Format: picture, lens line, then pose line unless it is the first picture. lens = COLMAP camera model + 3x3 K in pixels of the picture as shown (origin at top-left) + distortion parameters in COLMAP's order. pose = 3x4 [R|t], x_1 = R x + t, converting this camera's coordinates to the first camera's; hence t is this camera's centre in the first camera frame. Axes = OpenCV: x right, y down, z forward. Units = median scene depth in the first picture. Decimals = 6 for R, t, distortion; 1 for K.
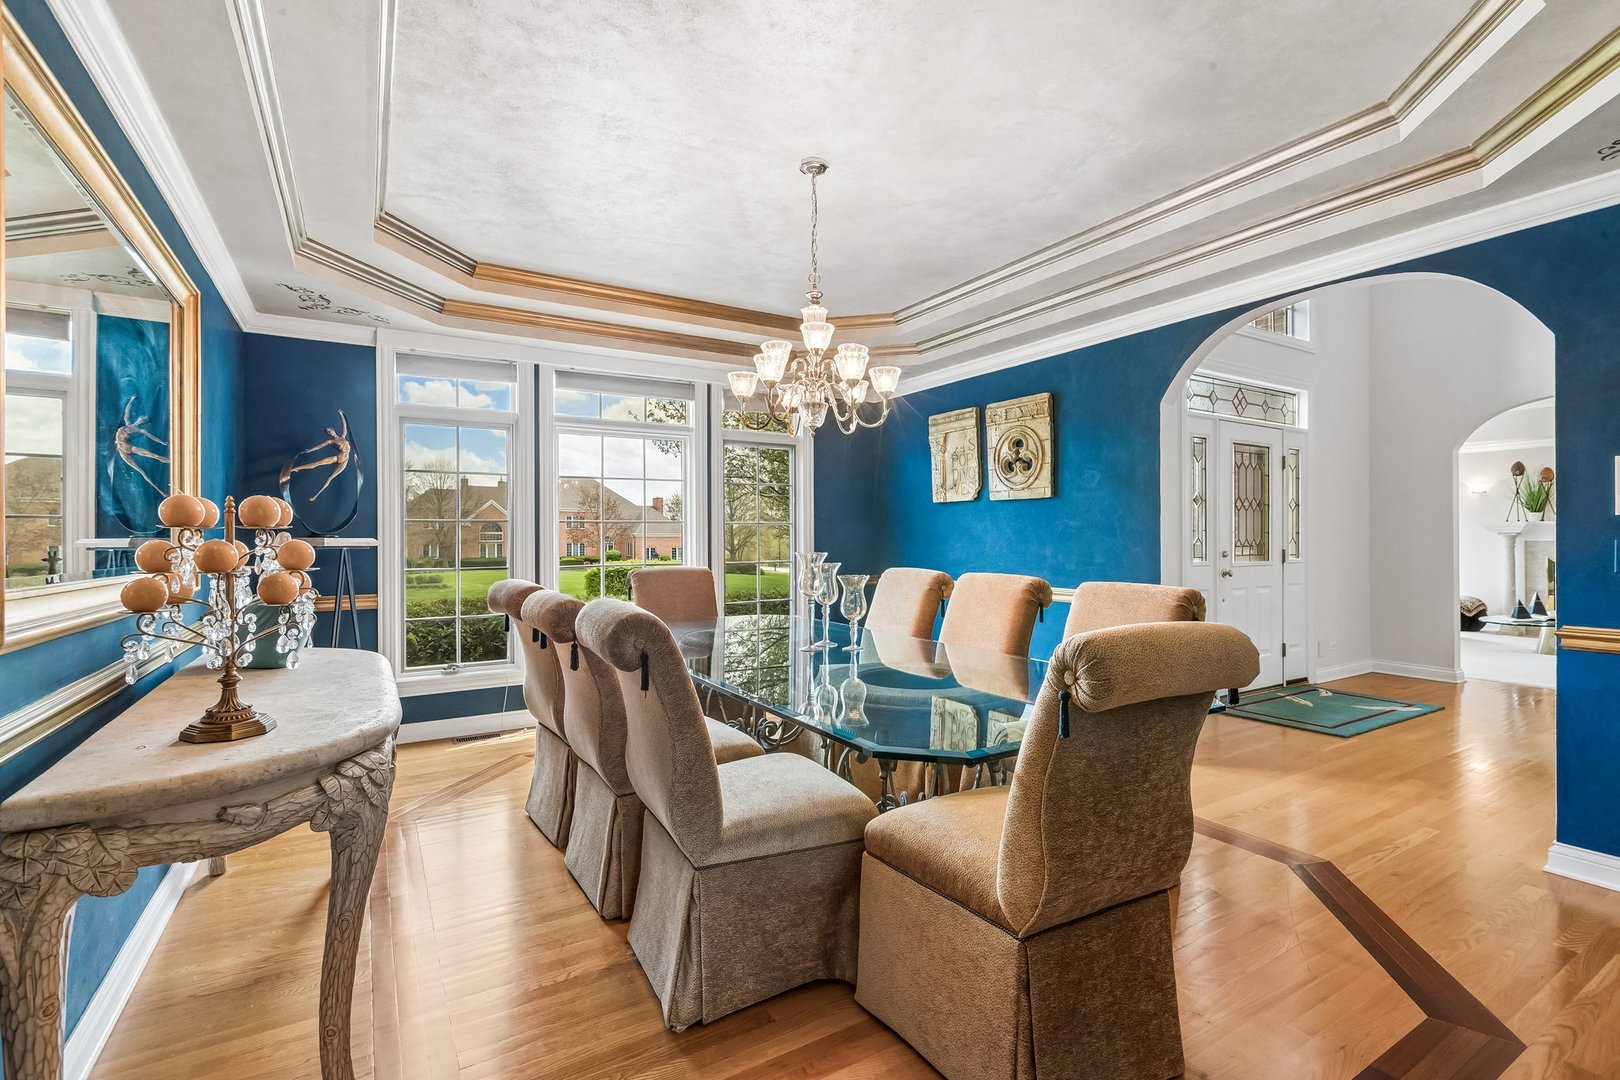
lens RADIAL K [[736.4, 0, 814.0], [0, 736.4, 542.7], [0, 0, 1]] dist [-0.001099, -0.000138]
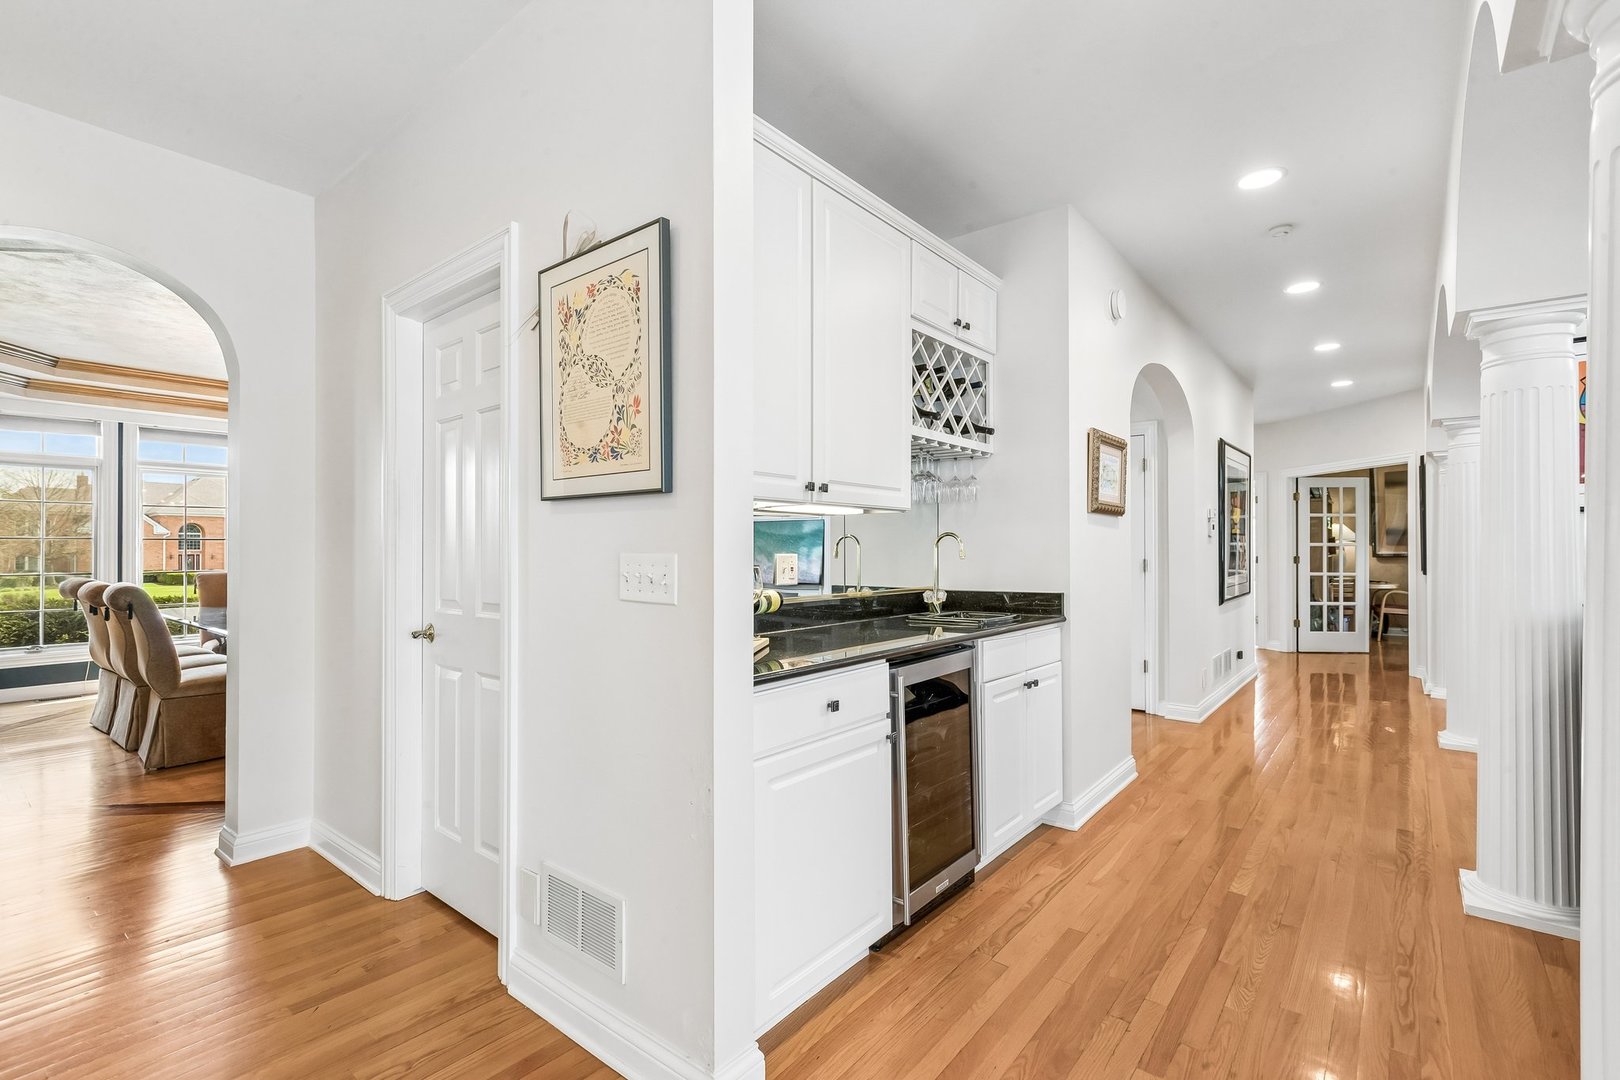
lens RADIAL K [[736.4, 0, 814.0], [0, 736.4, 542.7], [0, 0, 1]] dist [-0.001099, -0.000138]
pose [[0.942249, 0.002637, 0.334904, 0.401916], [0.001630, 0.999921, -0.012461, -0.004878], [-0.334910, 0.012287, 0.942170, -0.751249]]
